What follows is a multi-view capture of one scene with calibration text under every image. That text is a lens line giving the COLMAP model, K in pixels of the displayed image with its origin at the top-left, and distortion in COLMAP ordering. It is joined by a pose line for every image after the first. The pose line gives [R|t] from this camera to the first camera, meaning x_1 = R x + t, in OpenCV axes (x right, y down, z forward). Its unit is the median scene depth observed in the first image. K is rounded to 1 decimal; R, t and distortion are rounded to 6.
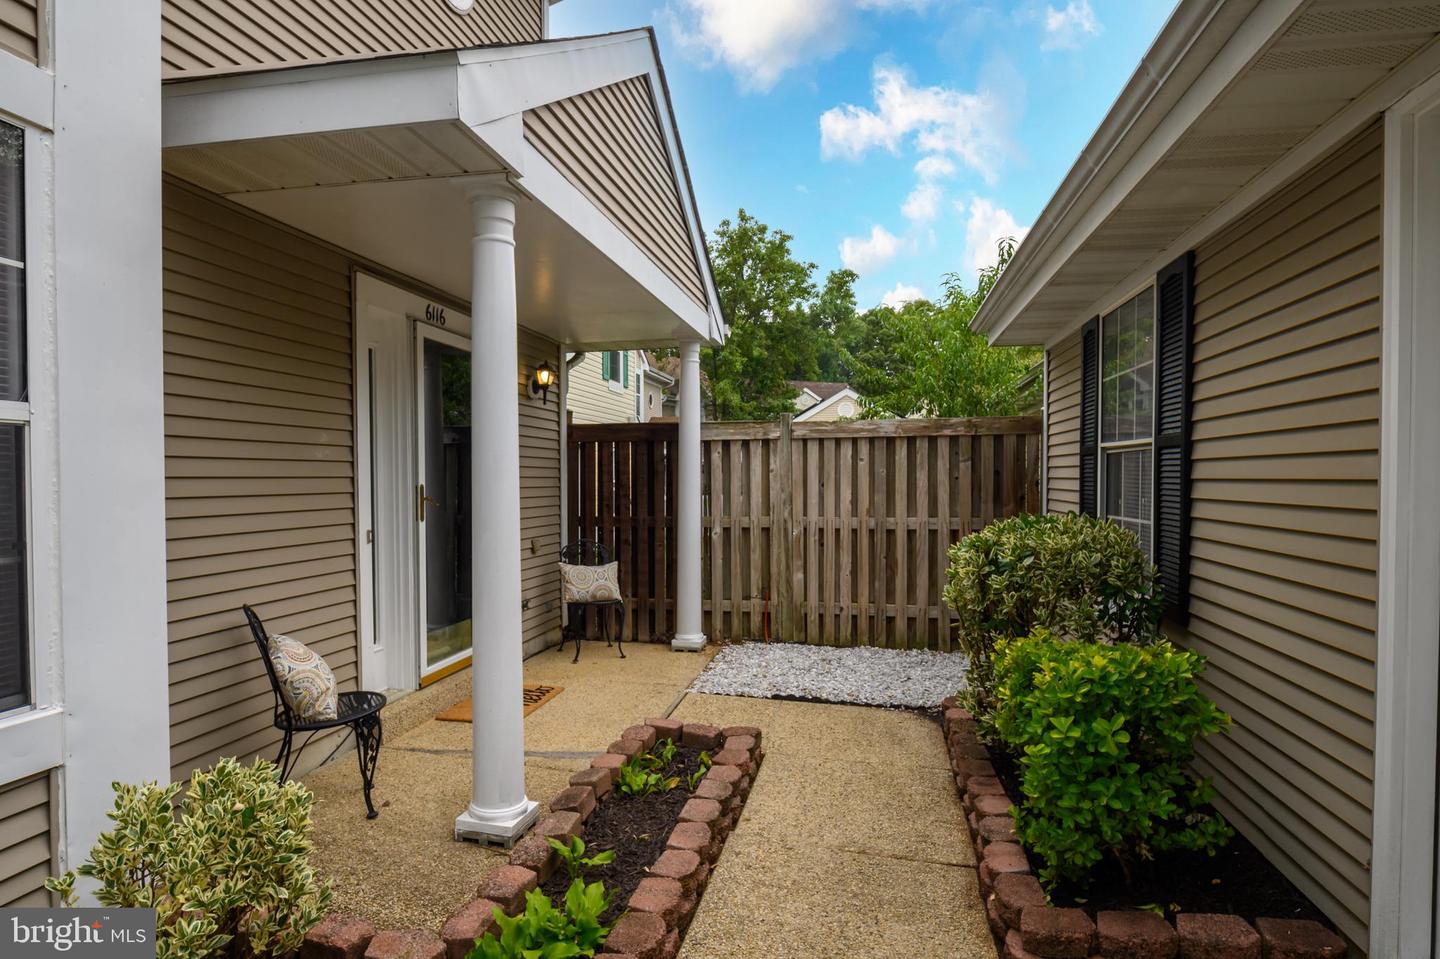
lens RADIAL K [[782.1, 0, 711.7], [0, 782.1, 495.7], [0, 0, 1]] dist [0.000083, 0.000260]
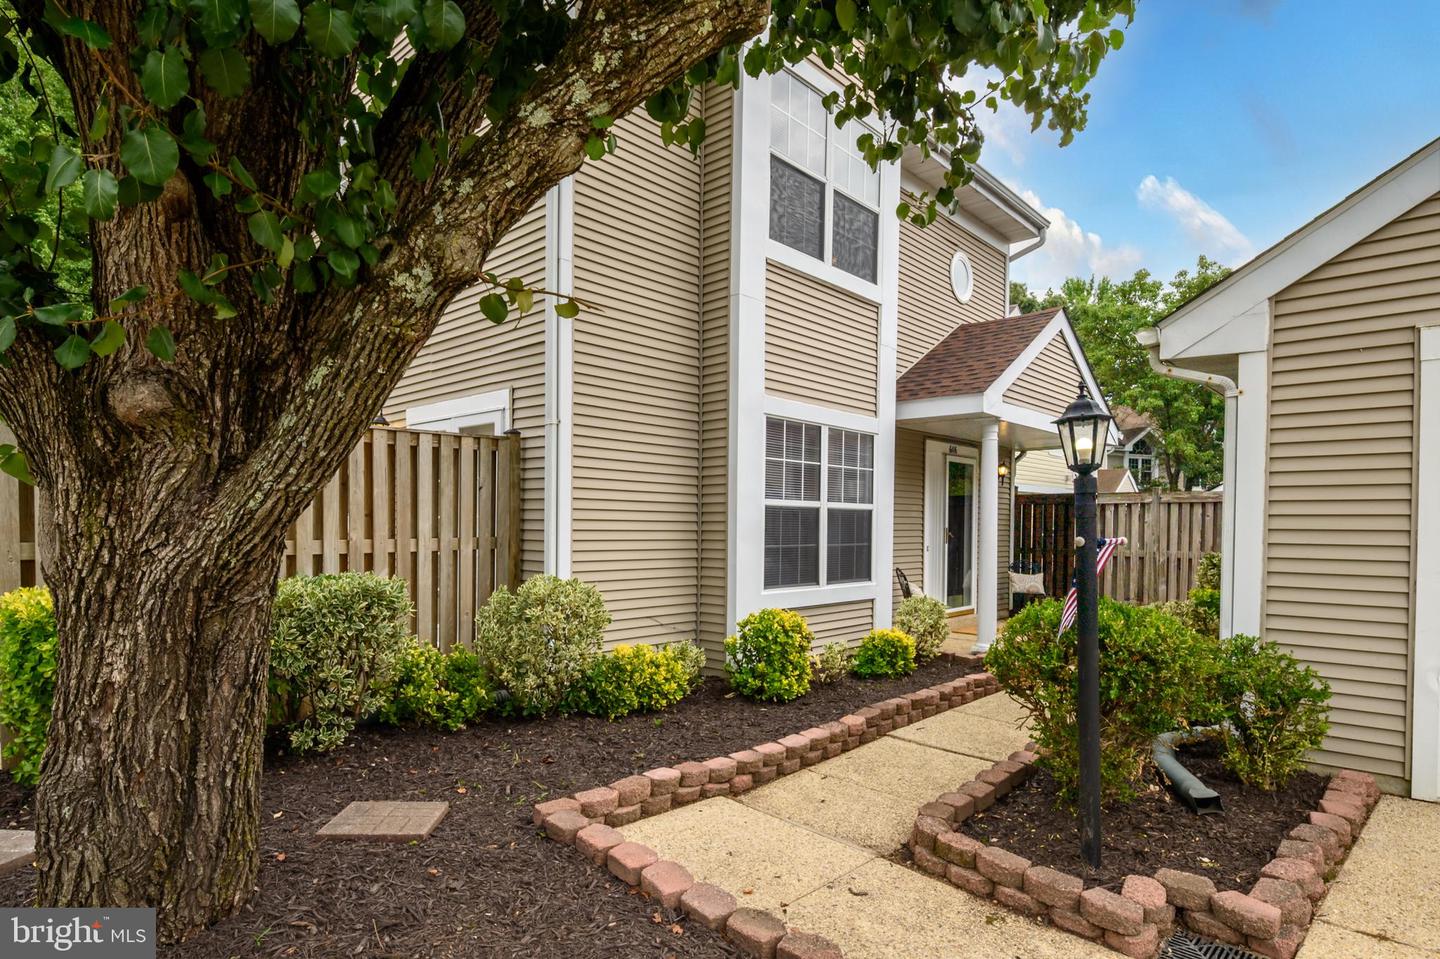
lens RADIAL K [[780.9, 0, 715.6], [0, 780.9, 535.4], [0, 0, 1]] dist [-0.000059, 0.000027]
pose [[0.856610, 0.018868, -0.515620, 0.155412], [-0.023672, 0.999716, -0.002745, 0.022254], [0.515421, 0.014557, 0.856813, -0.905439]]
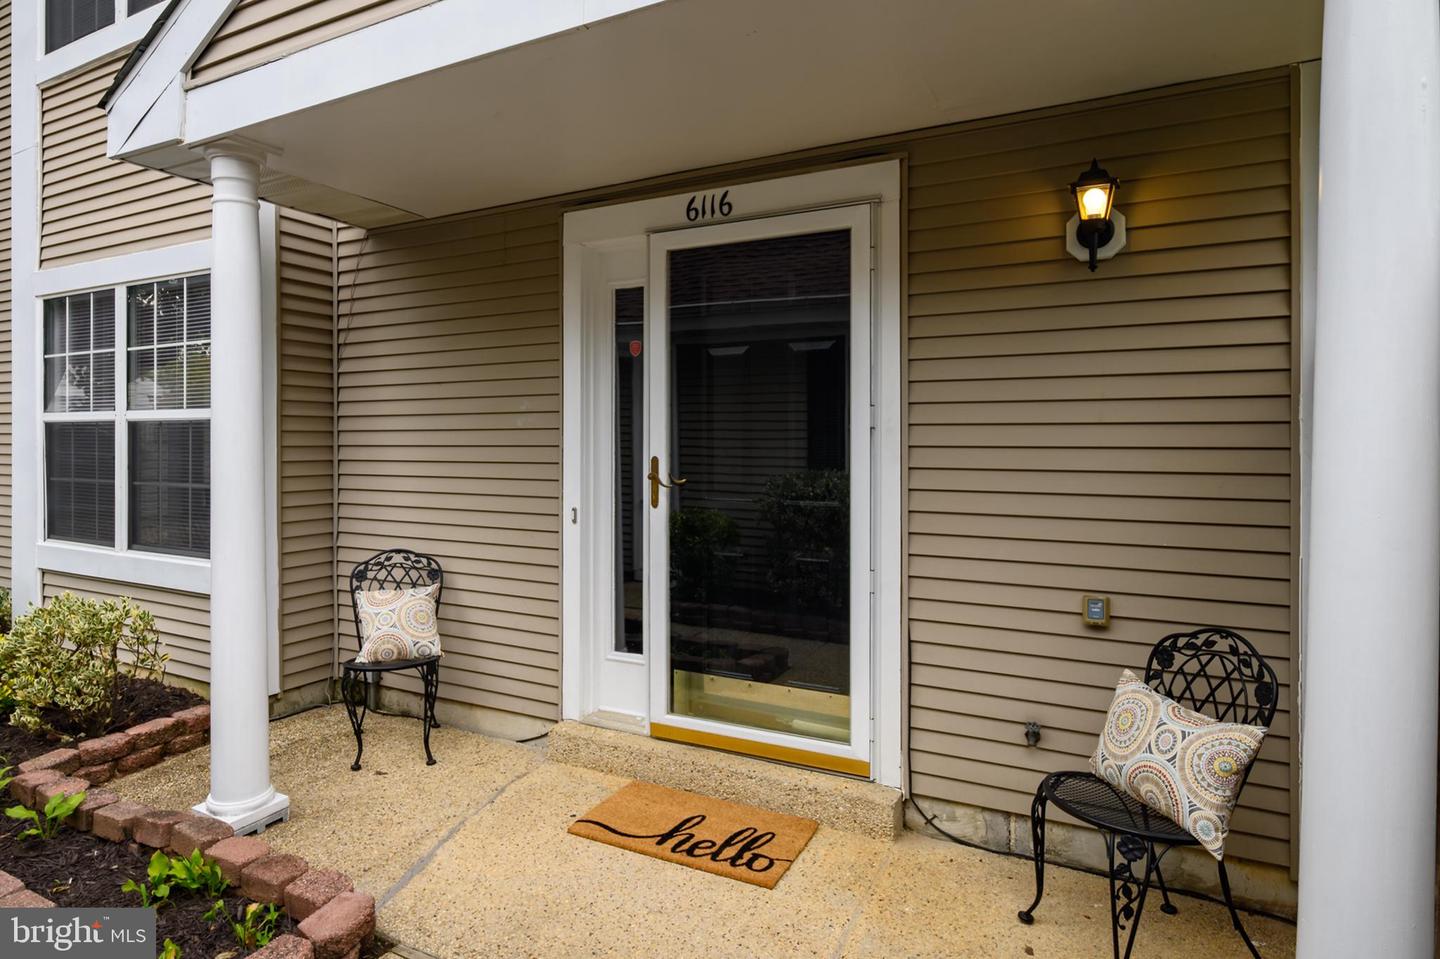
lens RADIAL K [[833.4, 0, 644.2], [0, 833.4, 437.1], [0, 0, 1]] dist [-0.002212, -0.000384]
pose [[-0.309879, -0.000780, -0.950776, 0.265635], [-0.020217, 0.999779, 0.005769, -0.026124], [0.950561, 0.021010, -0.309827, 0.886186]]
